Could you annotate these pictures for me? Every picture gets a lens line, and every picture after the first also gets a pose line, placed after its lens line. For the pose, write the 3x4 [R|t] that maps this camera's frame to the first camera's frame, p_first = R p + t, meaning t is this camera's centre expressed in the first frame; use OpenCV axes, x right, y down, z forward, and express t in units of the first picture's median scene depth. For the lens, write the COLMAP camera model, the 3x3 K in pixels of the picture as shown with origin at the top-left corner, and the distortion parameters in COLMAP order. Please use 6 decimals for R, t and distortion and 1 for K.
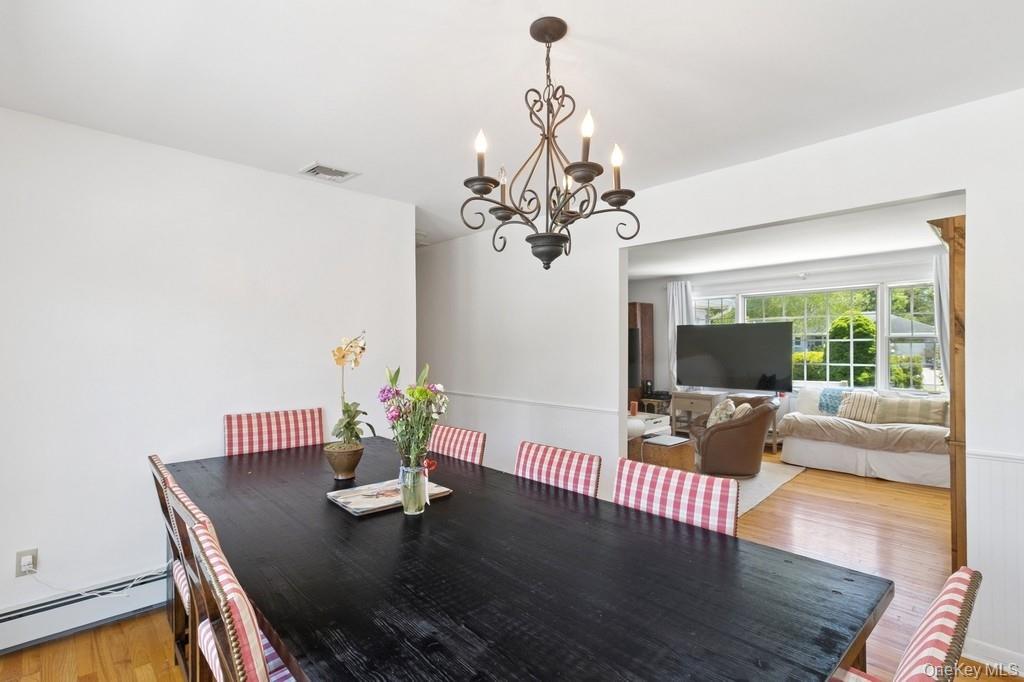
lens RADIAL K [[478.3, 0, 508.6], [0, 478.3, 344.1], [0, 0, 1]] dist [-0.004534, 0.003927]
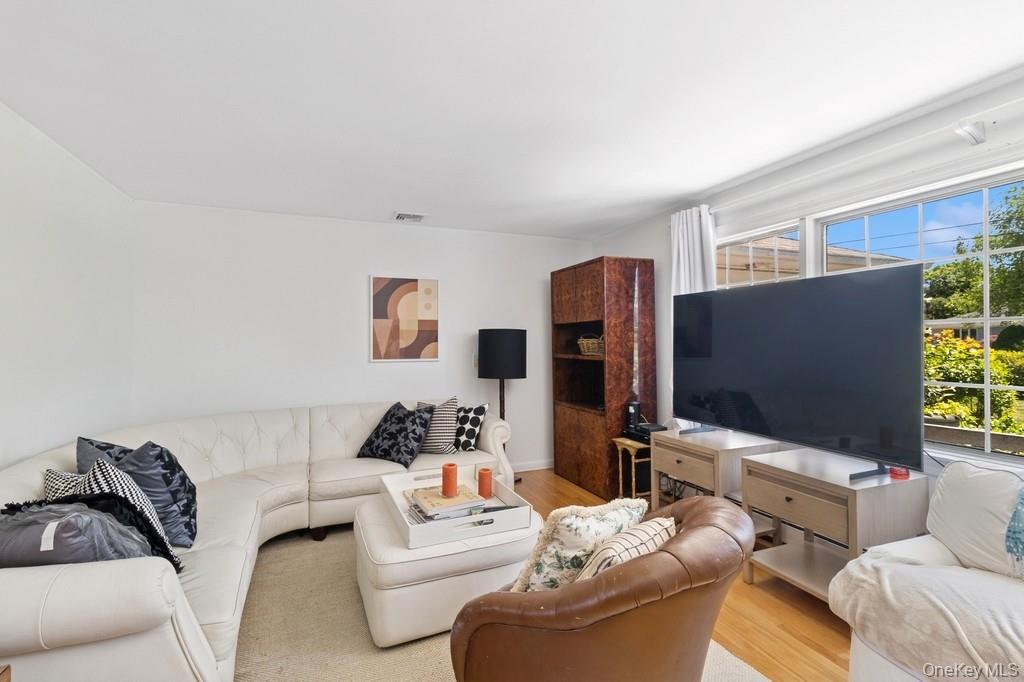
lens RADIAL K [[478.3, 0, 506.9], [0, 478.3, 339.3], [0, 0, 1]] dist [-0.004534, 0.003927]
pose [[0.929484, 0.002894, -0.368850, 0.427350], [0.000417, 0.999960, 0.008897, 0.000882], [0.368861, -0.008423, 0.929446, 0.550134]]
